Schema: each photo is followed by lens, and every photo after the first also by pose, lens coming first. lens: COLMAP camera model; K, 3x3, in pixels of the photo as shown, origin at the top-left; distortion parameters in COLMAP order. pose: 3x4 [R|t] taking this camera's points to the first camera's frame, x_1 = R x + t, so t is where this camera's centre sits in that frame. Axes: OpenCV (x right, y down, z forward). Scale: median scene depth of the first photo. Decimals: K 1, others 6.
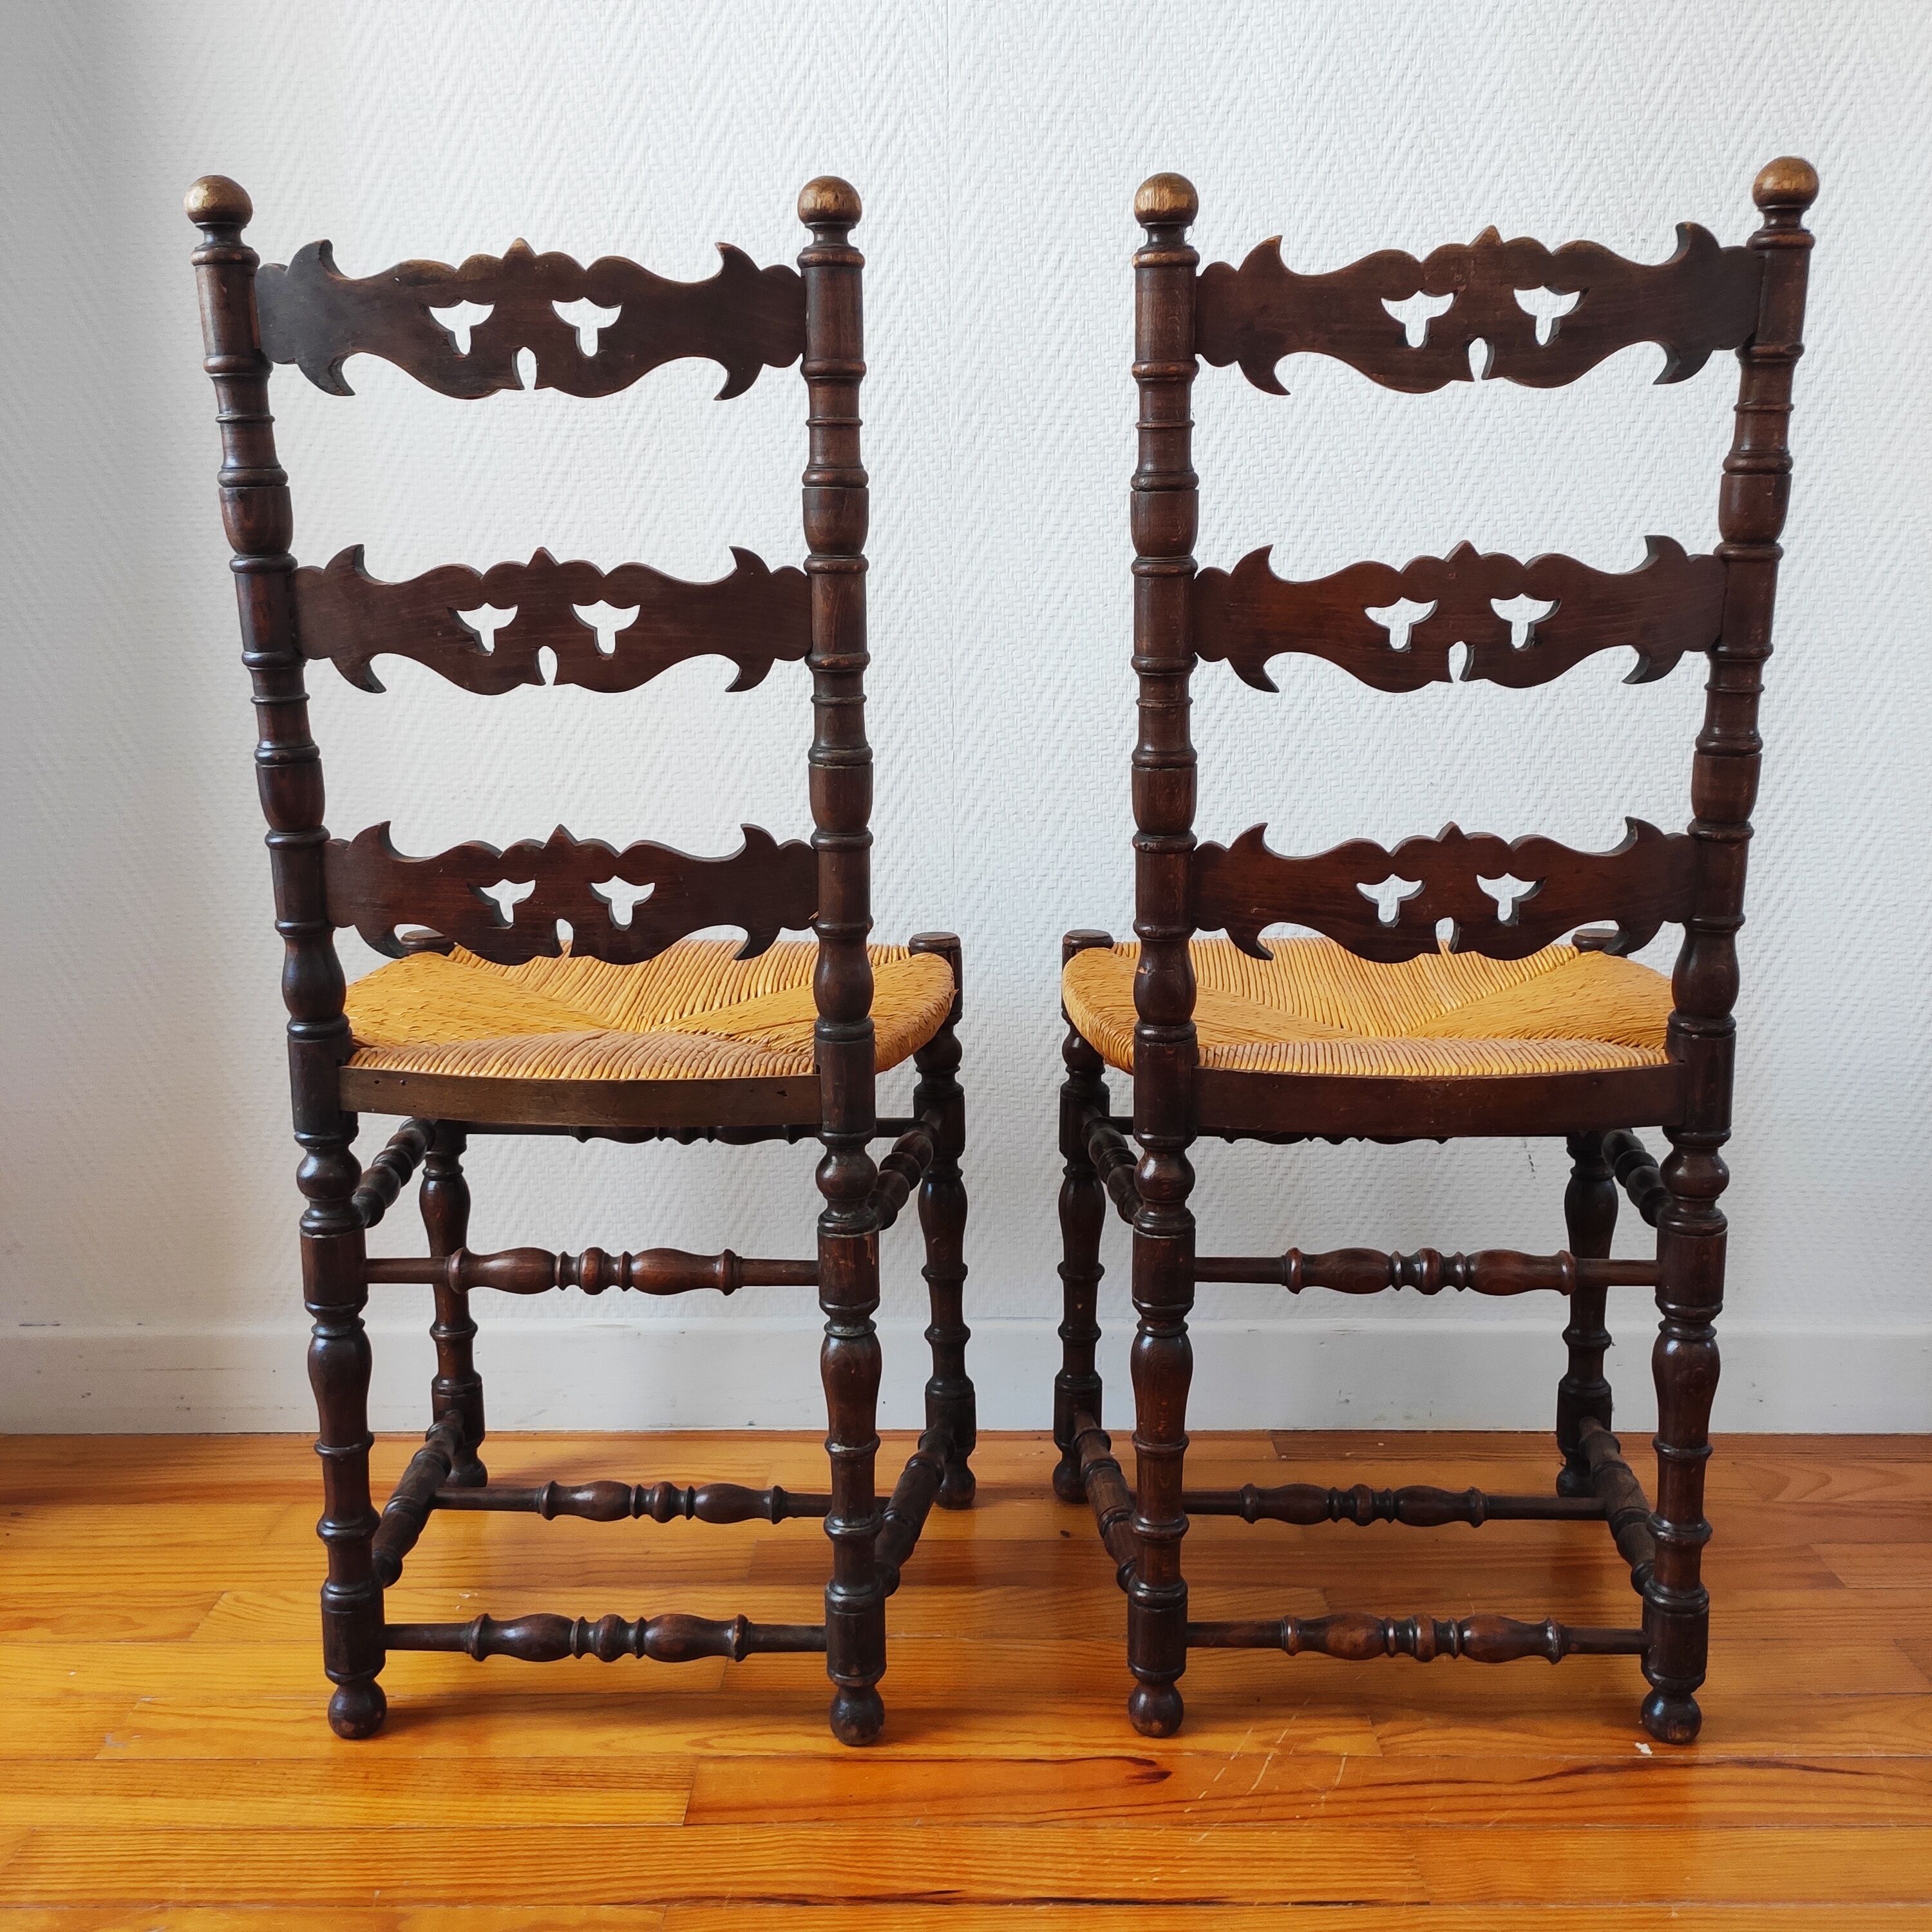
lens RADIAL K [[1934.4, 0, 975.9], [0, 1934.4, 966.1], [0, 0, 1]] dist [0.036733, 0.000000]
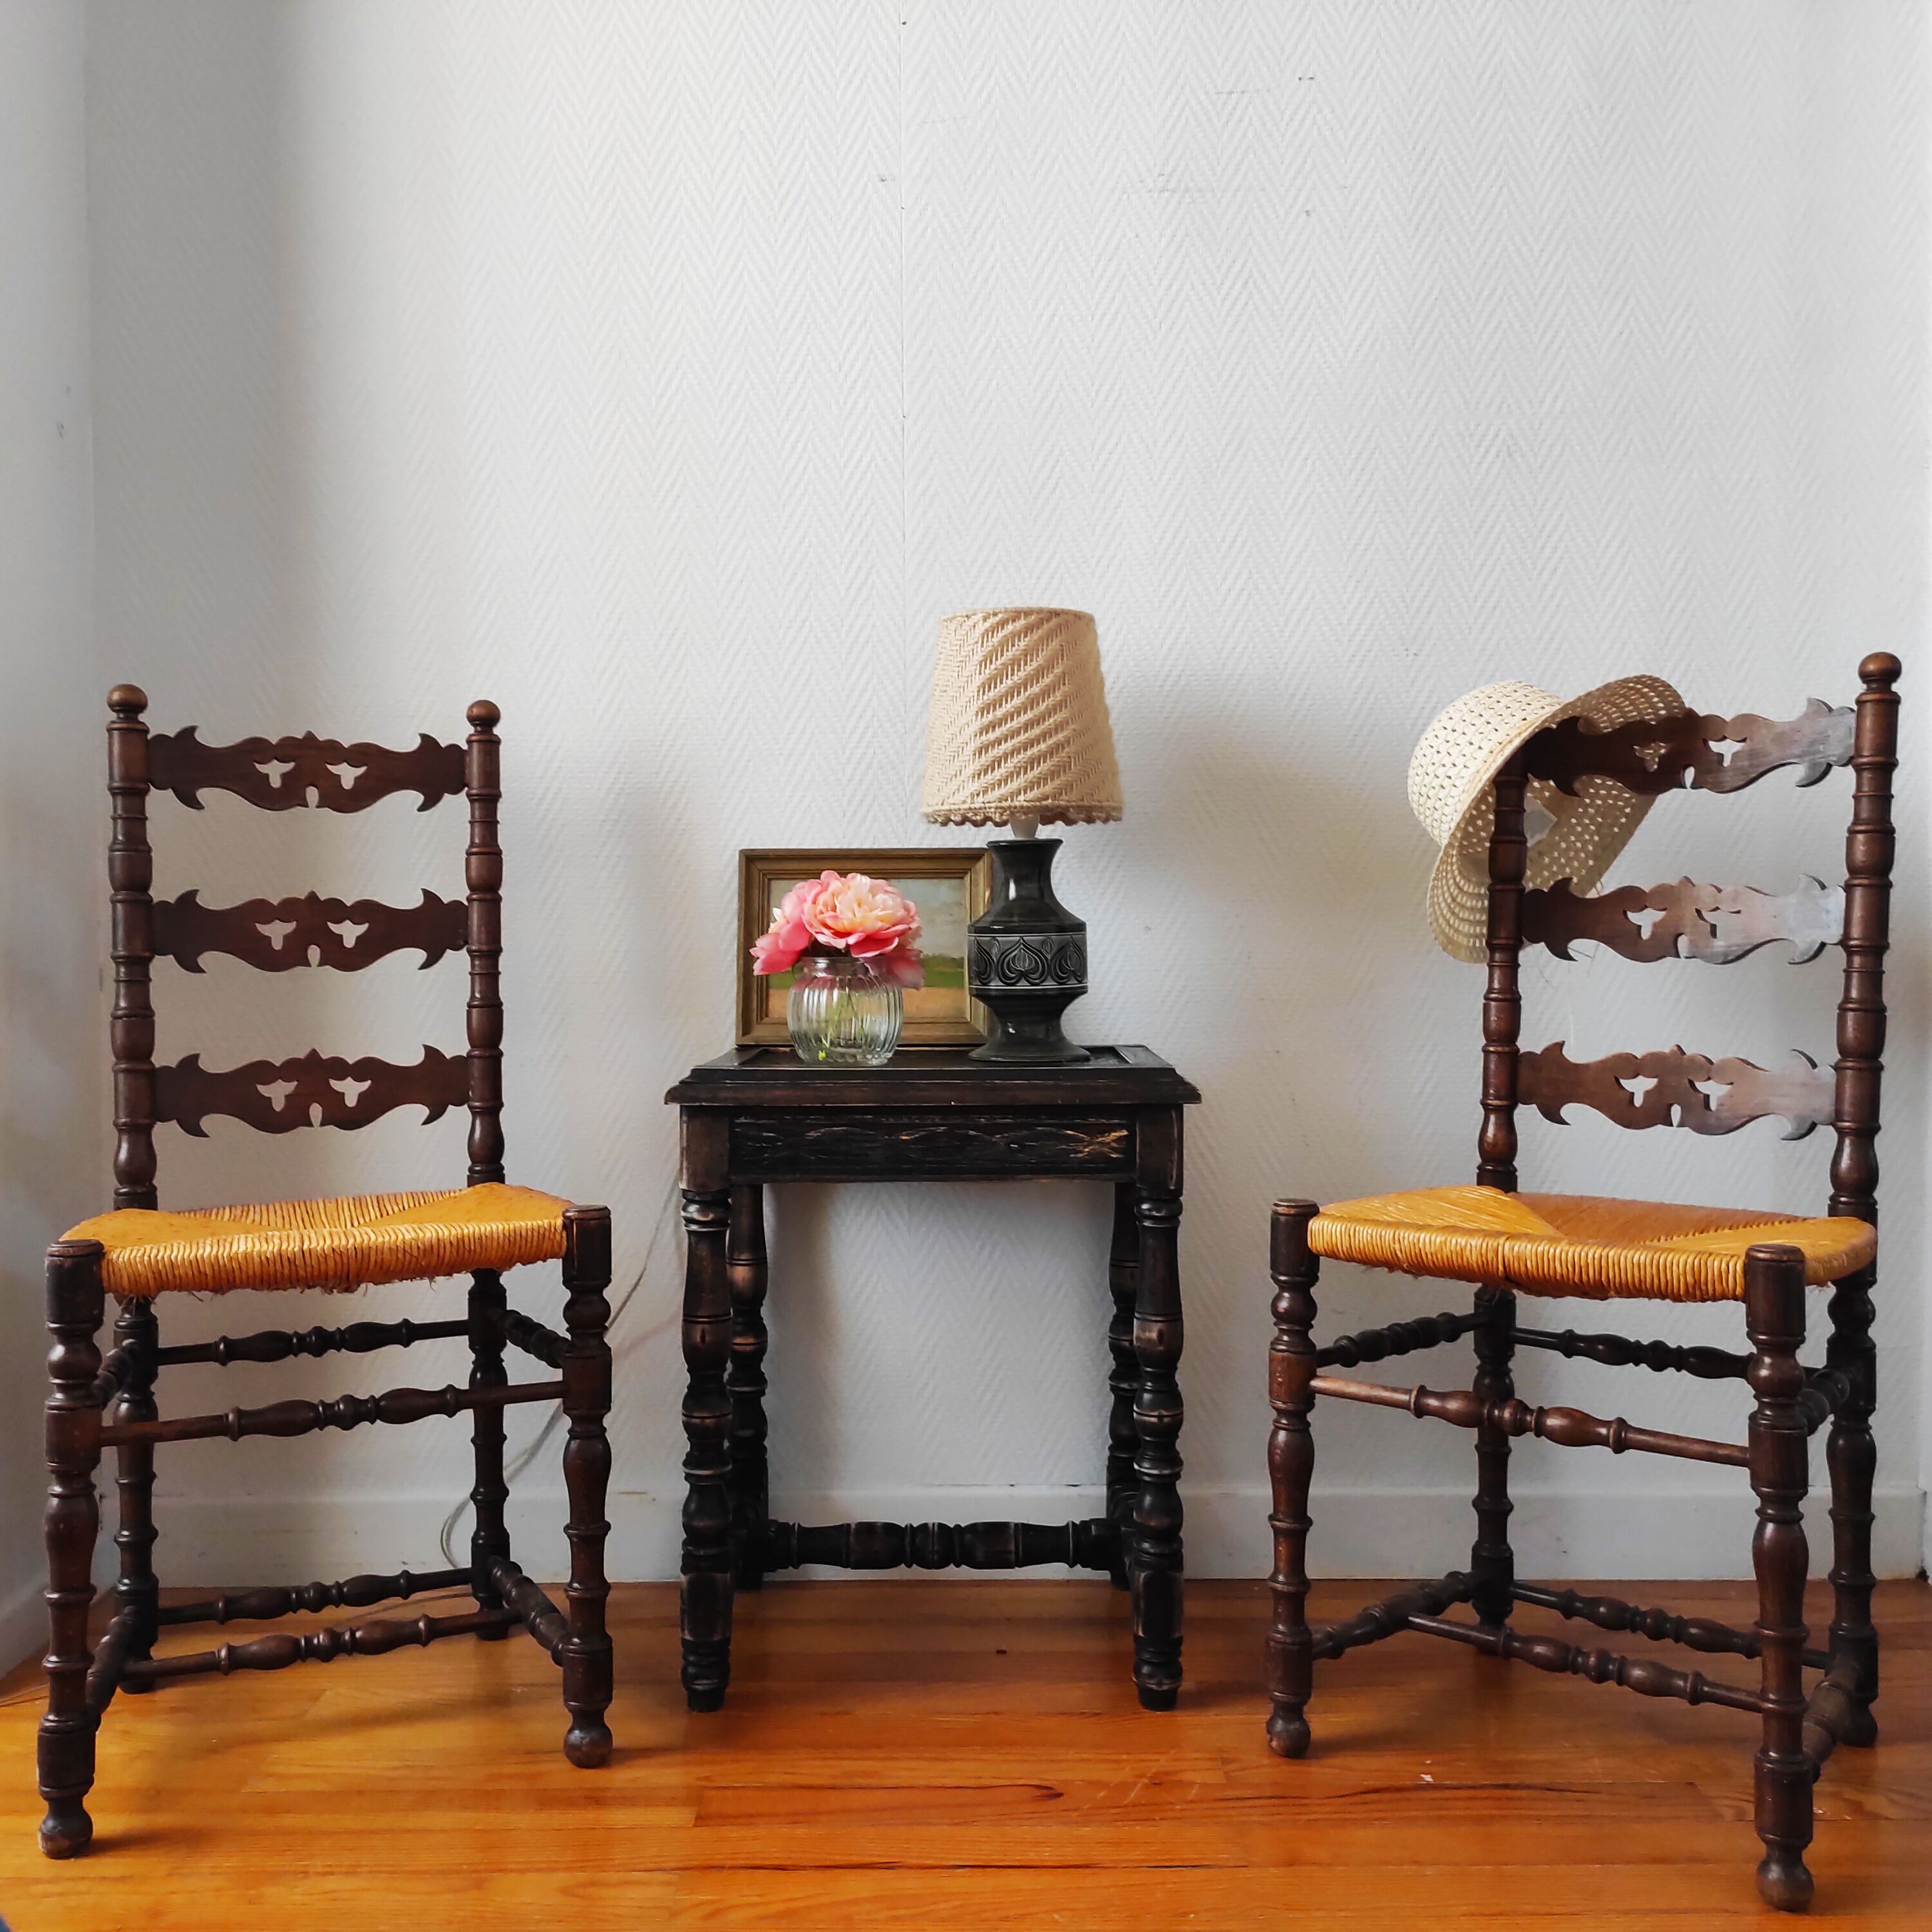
lens RADIAL K [[1934.4, 0, 963.3], [0, 1934.4, 955.5], [0, 0, 1]] dist [0.036733, 0.000000]
pose [[0.999996, -0.002789, -0.000414, 0.026883], [0.002684, 0.986595, -0.163166, 0.056075], [0.000863, 0.163164, 0.986599, -0.303559]]
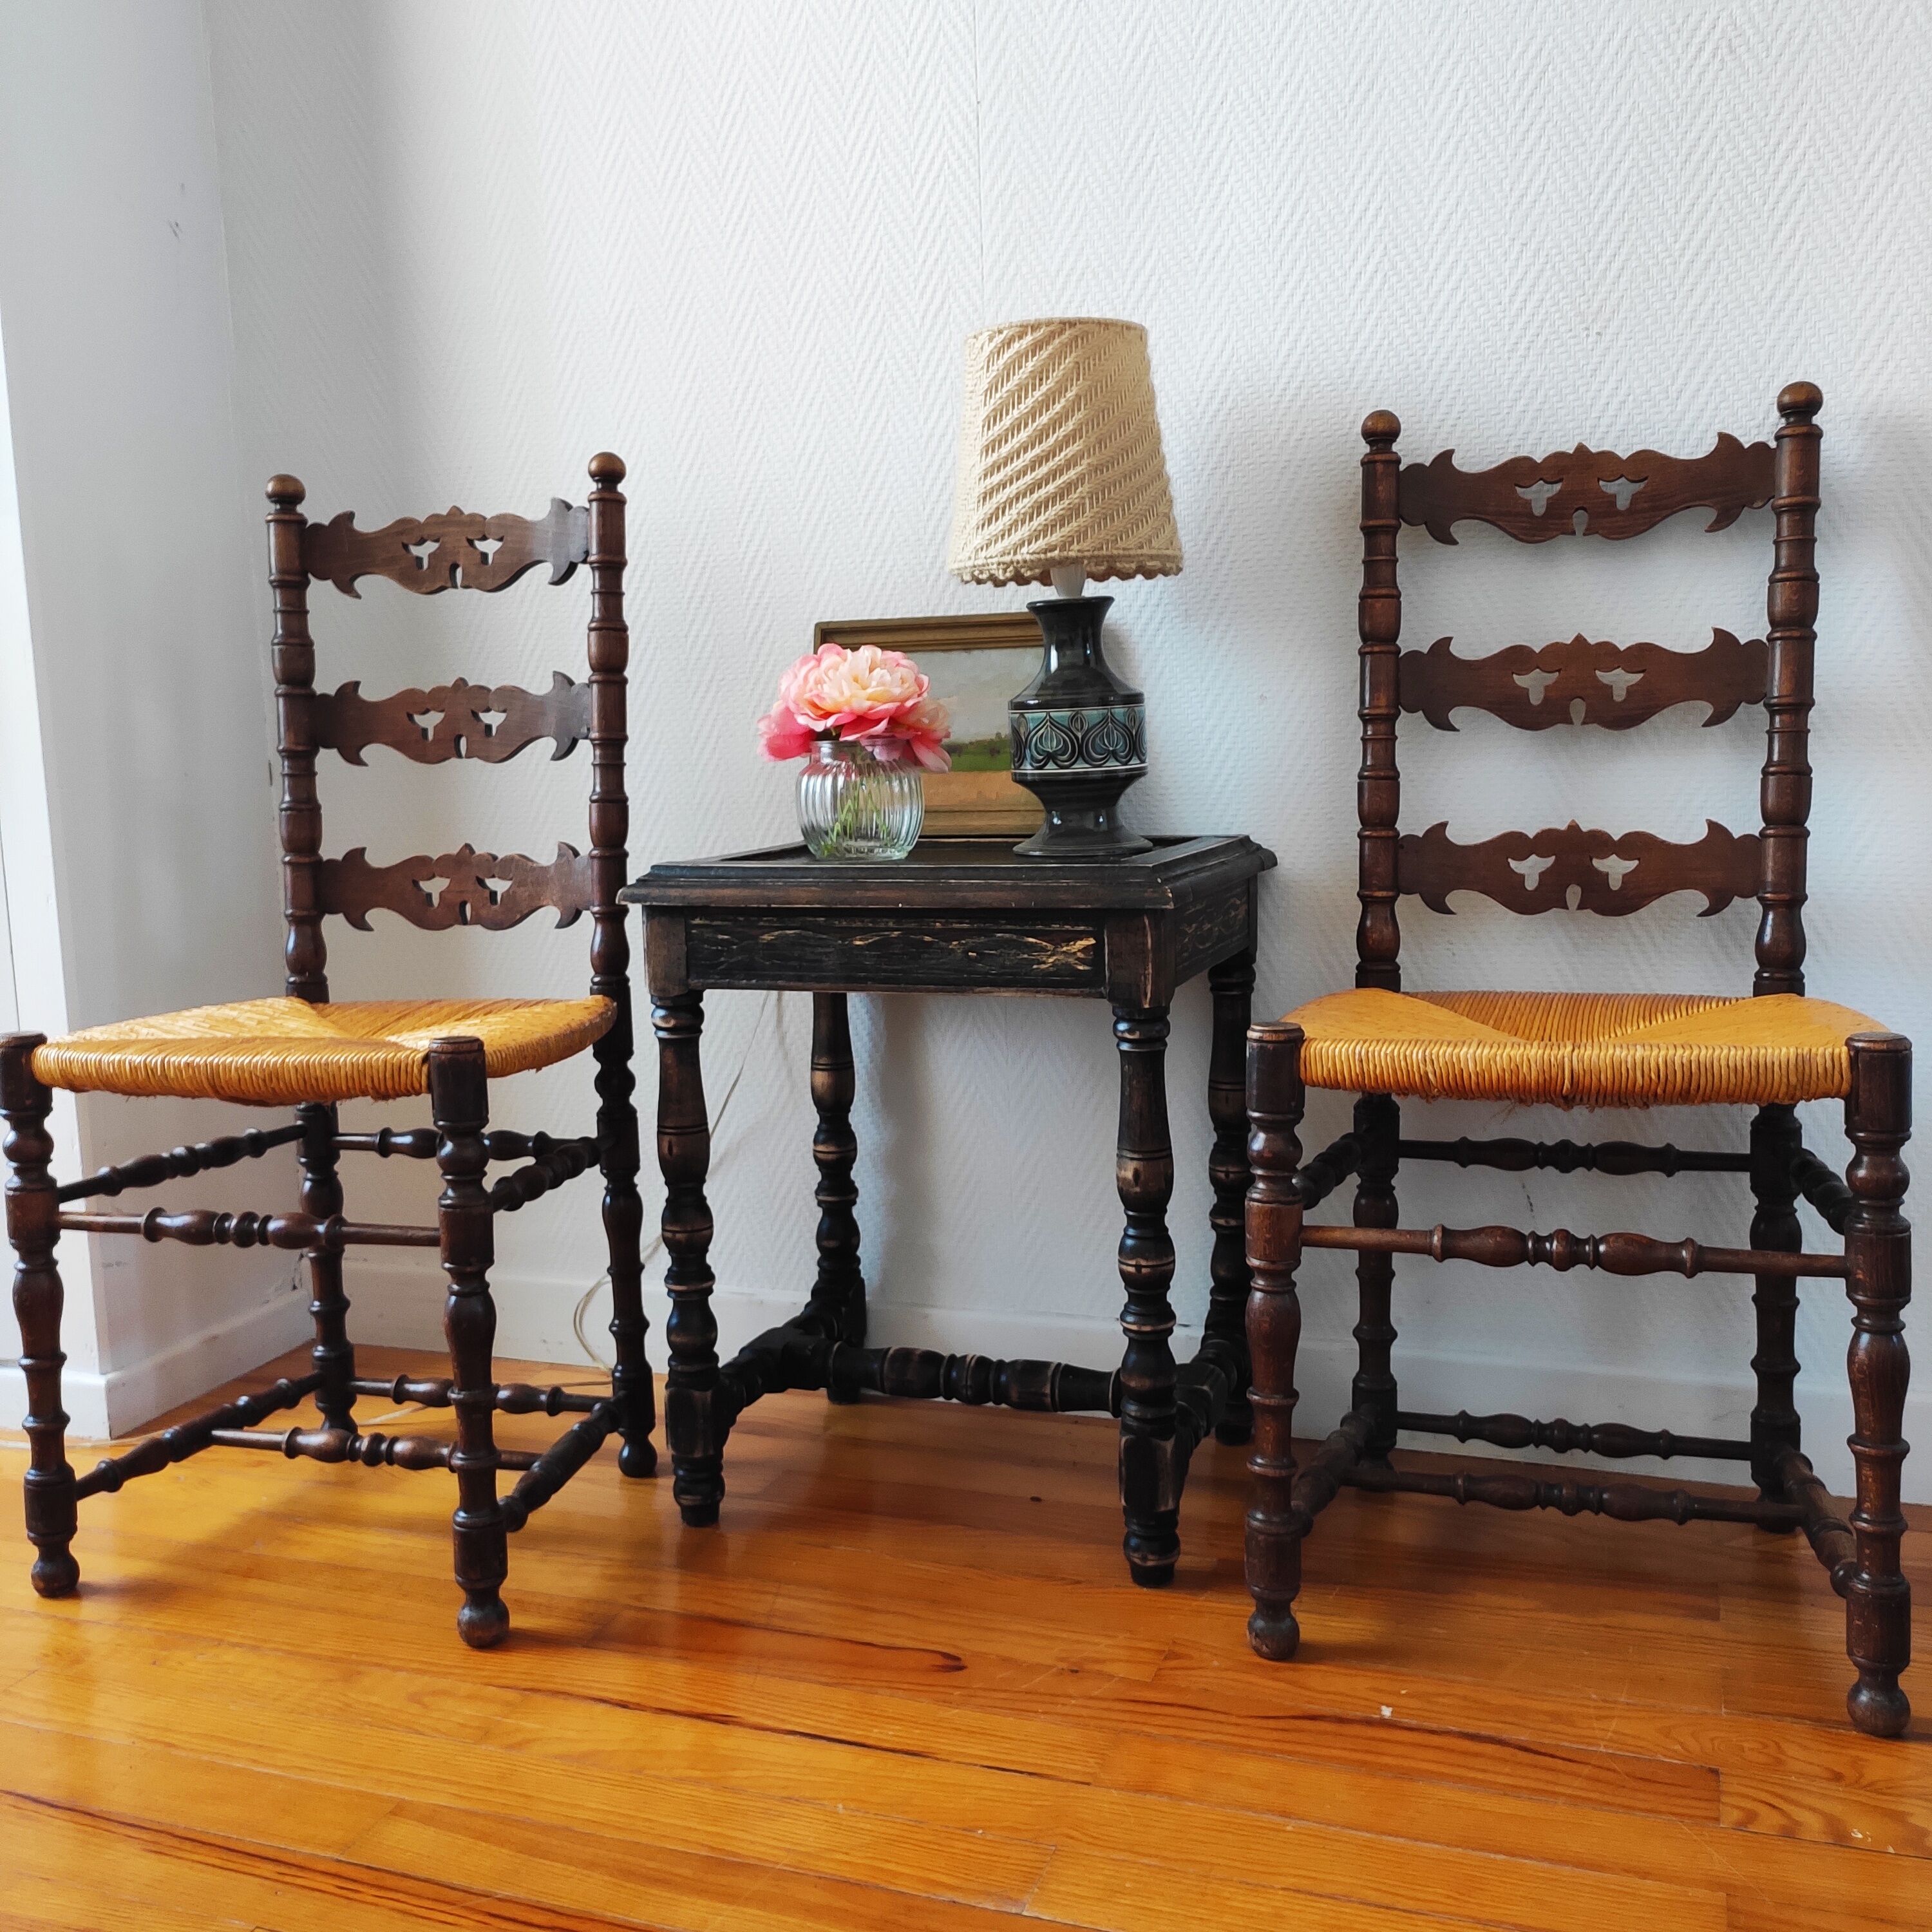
lens RADIAL K [[1934.4, 0, 962.0], [0, 1934.4, 965.6], [0, 0, 1]] dist [0.036733, 0.000000]
pose [[0.938123, 0.017970, -0.345836, 0.393110], [-0.032600, 0.998800, -0.036535, 0.023565], [0.344765, 0.045549, 0.937583, -0.103461]]
